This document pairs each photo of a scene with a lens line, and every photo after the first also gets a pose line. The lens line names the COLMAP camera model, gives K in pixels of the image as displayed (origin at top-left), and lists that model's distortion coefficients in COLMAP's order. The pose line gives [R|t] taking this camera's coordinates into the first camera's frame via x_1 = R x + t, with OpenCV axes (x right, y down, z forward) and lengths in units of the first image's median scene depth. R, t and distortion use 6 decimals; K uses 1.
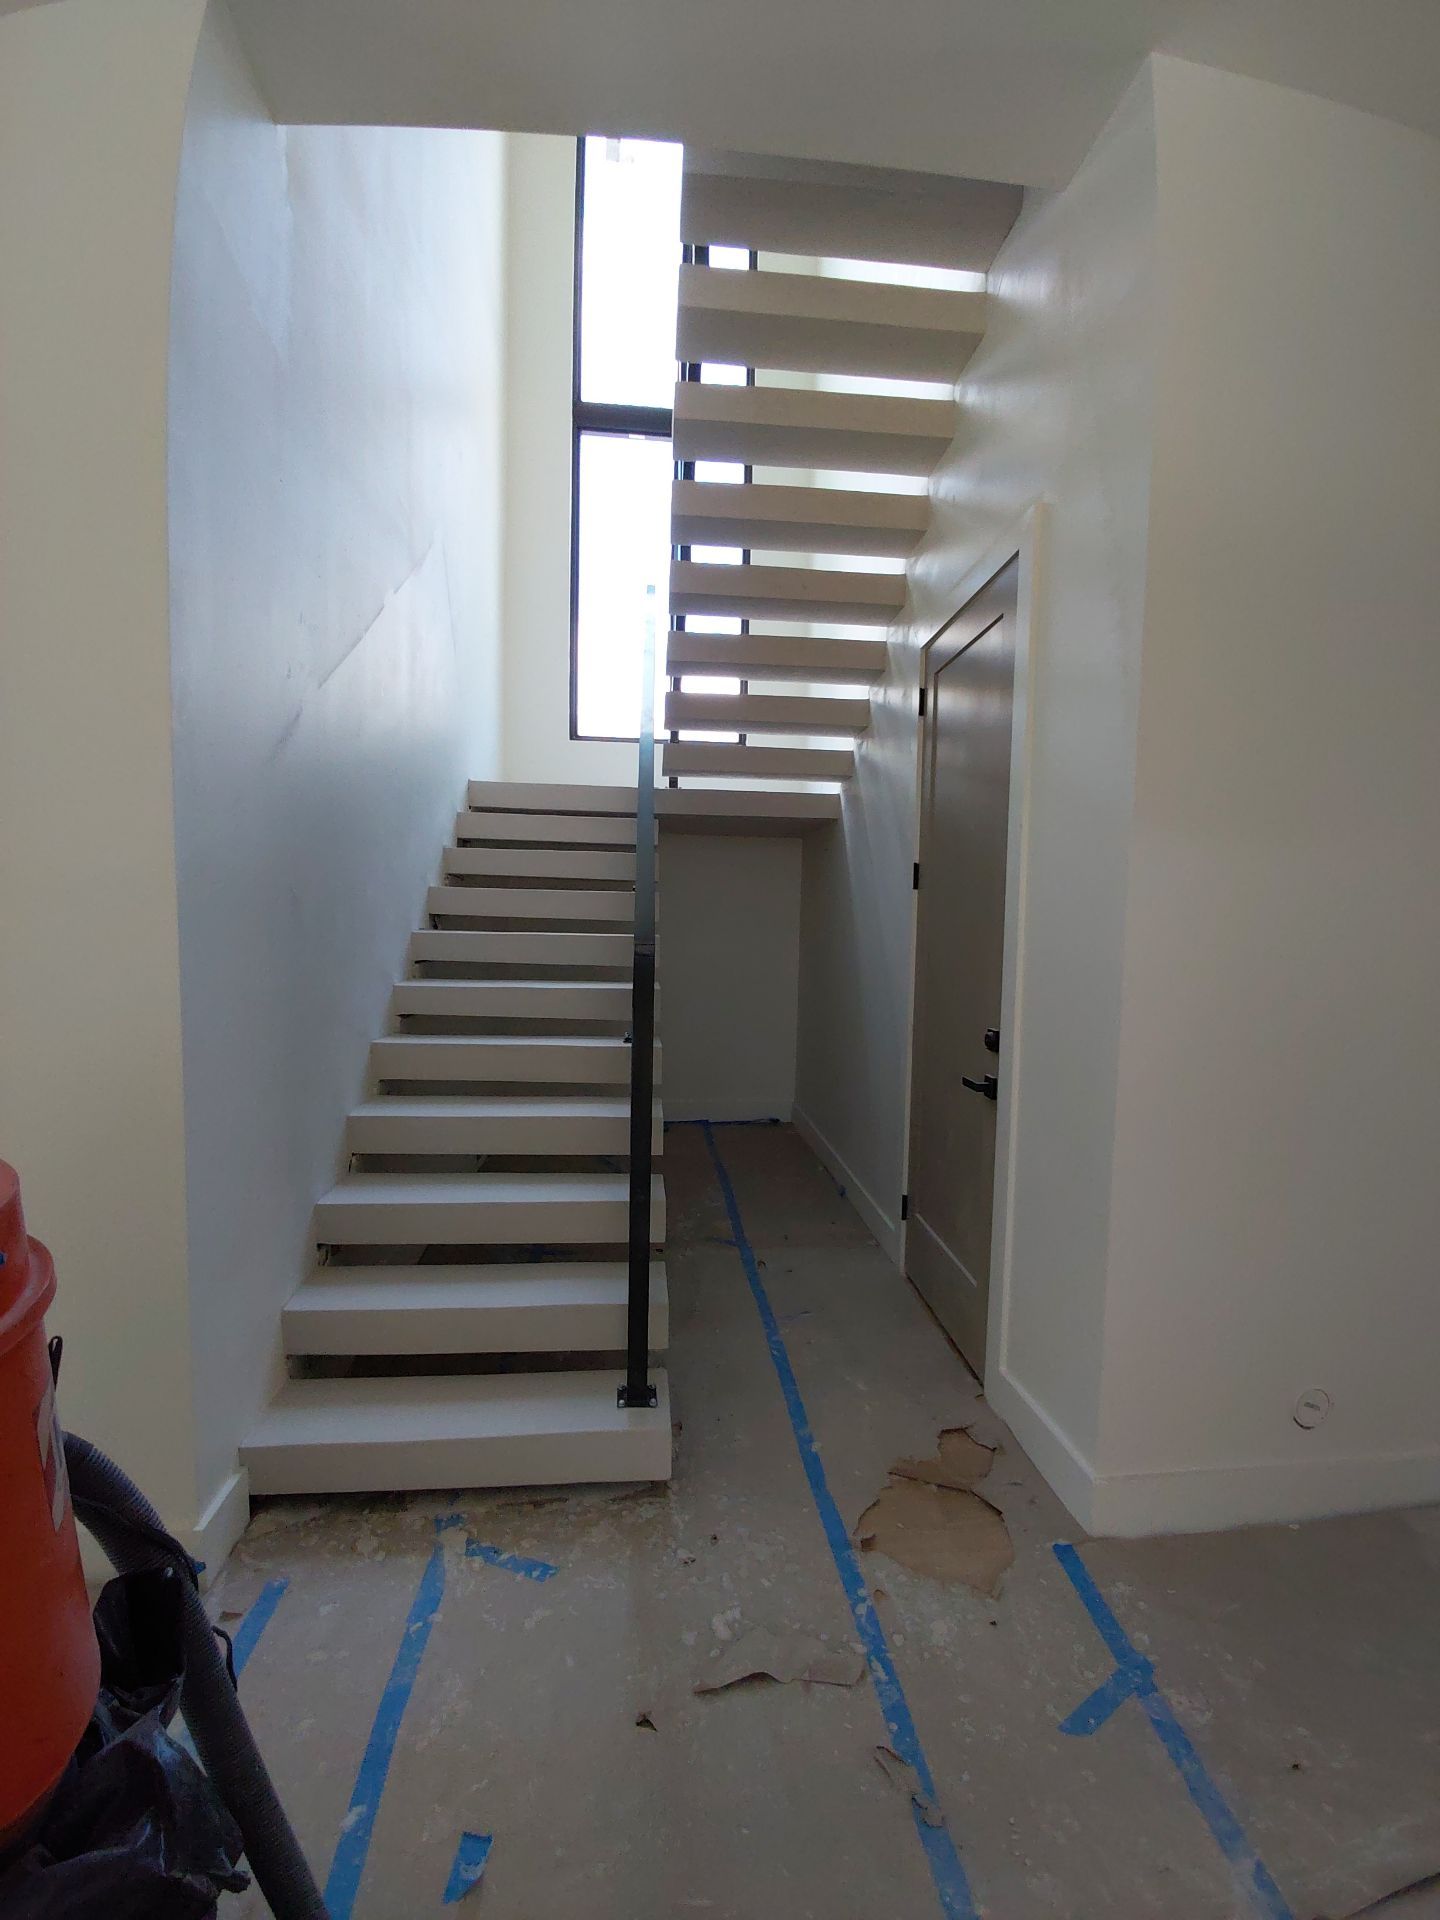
lens RADIAL K [[782.0, 0, 730.7], [0, 782.0, 949.9], [0, 0, 1]] dist [-0.000396, 0.000089]
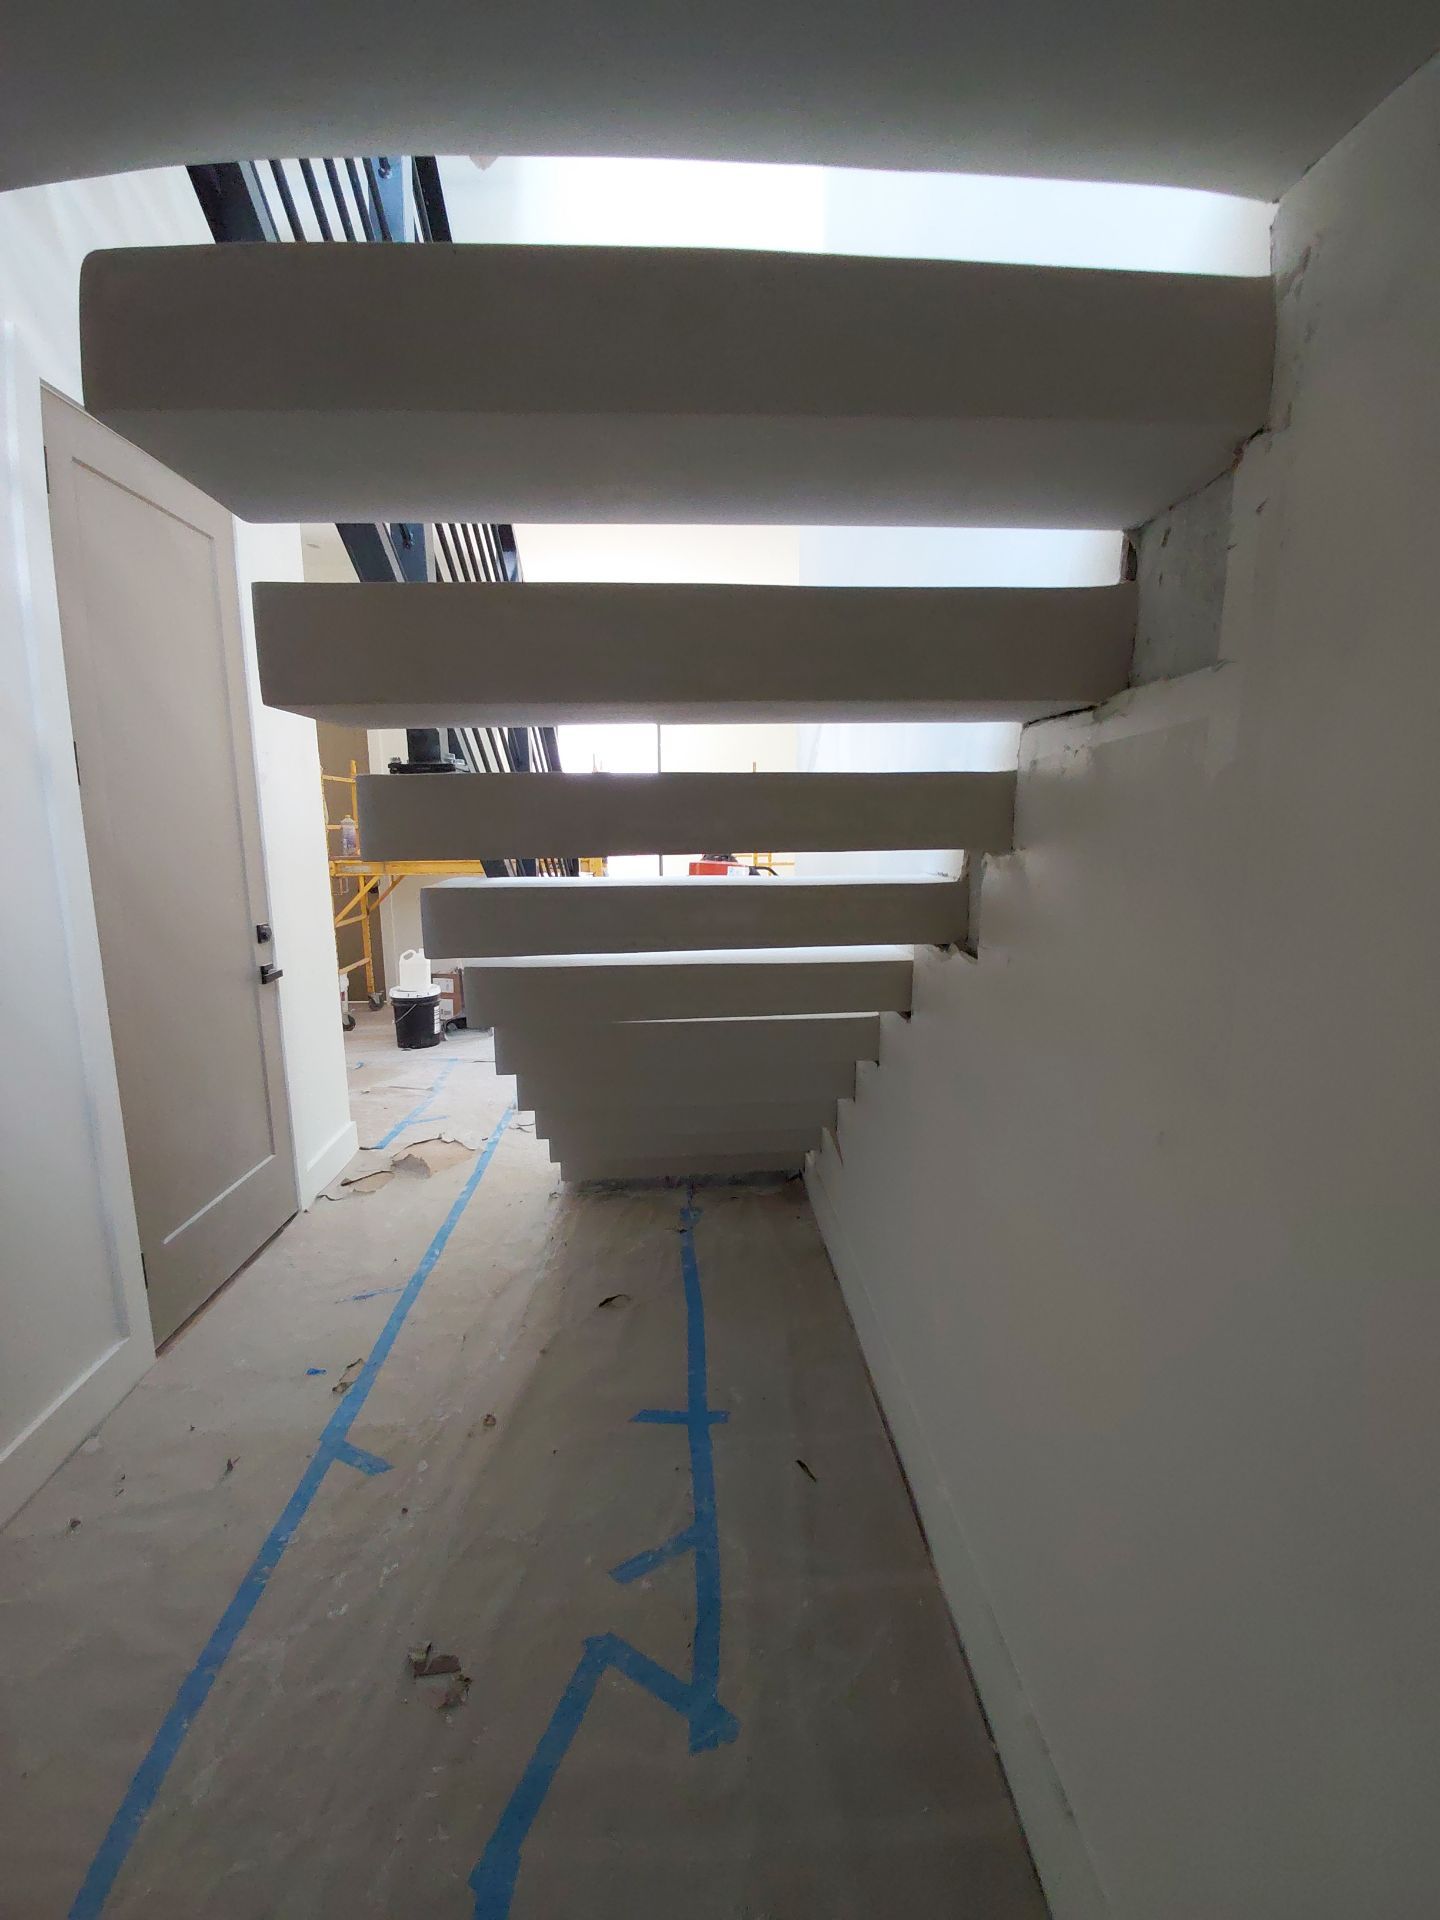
lens RADIAL K [[784.0, 0, 727.4], [0, 784.0, 951.3], [0, 0, 1]] dist [0.004144, -0.000064]
pose [[-0.999003, -0.022771, 0.038410, -0.409006], [-0.014549, 0.979248, 0.202141, -0.105807], [-0.042216, 0.201381, -0.978603, 2.189817]]
